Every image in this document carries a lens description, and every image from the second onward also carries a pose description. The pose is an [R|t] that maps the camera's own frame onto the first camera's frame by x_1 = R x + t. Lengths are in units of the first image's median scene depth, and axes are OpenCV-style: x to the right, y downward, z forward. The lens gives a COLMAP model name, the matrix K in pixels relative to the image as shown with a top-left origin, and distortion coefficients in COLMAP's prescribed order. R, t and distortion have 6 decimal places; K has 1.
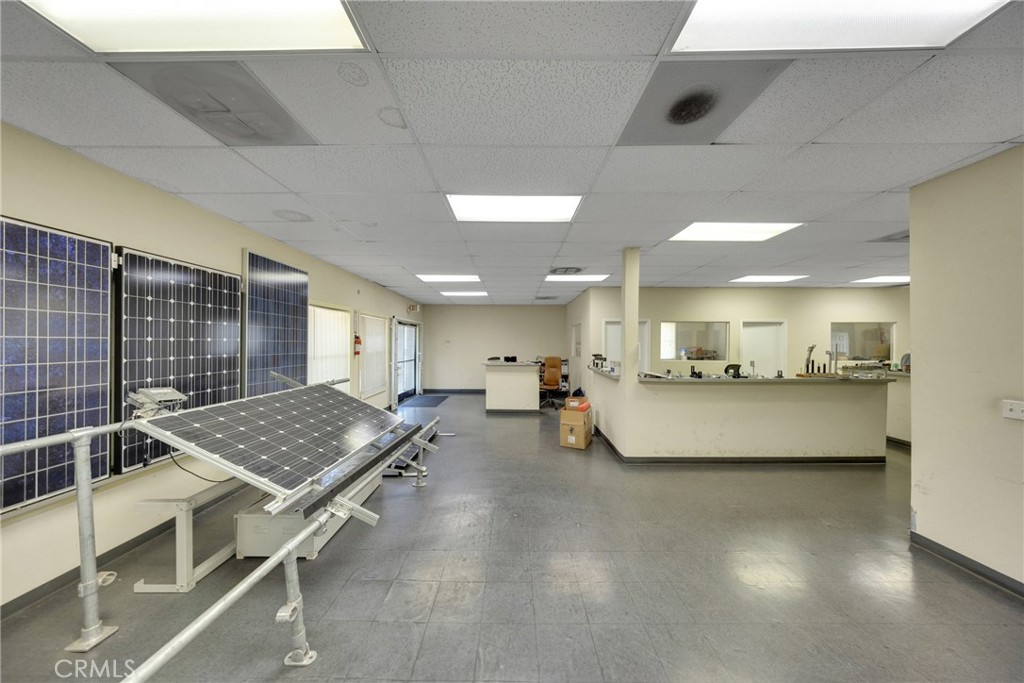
lens RADIAL K [[309.2, 0, 508.4], [0, 309.2, 335.7], [0, 0, 1]] dist [-0.012969, -0.000082]
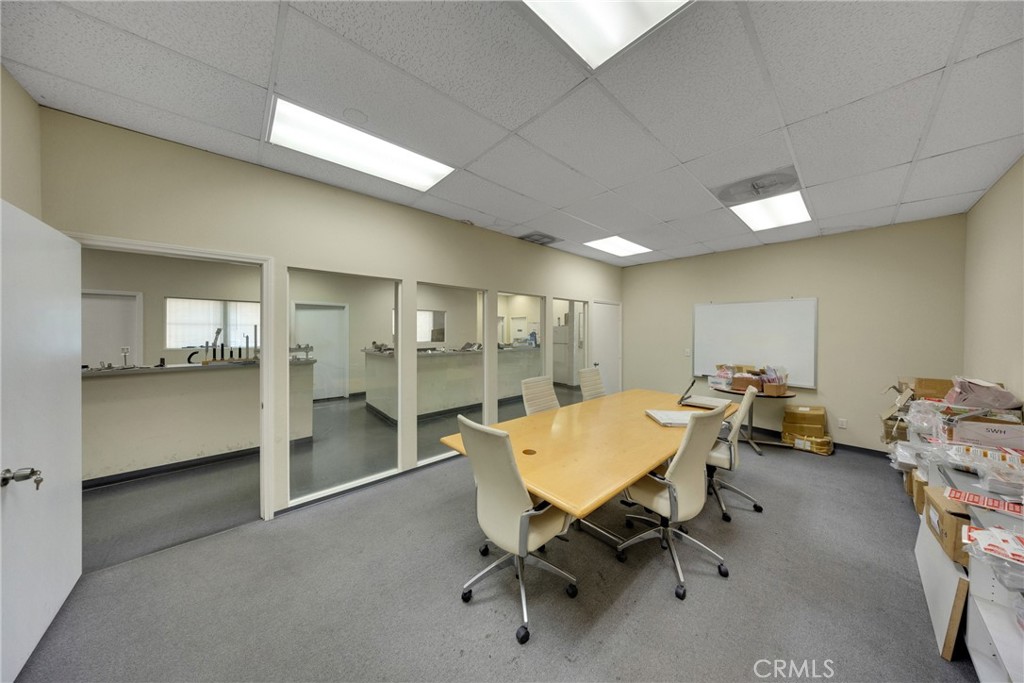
lens RADIAL K [[309.2, 0, 508.4], [0, 309.2, 335.7], [0, 0, 1]] dist [-0.012969, -0.000082]
pose [[0.742154, -0.005537, 0.670206, 1.019301], [-0.024768, 0.999056, 0.035681, 0.004282], [-0.669771, -0.043081, 0.741317, -0.195017]]
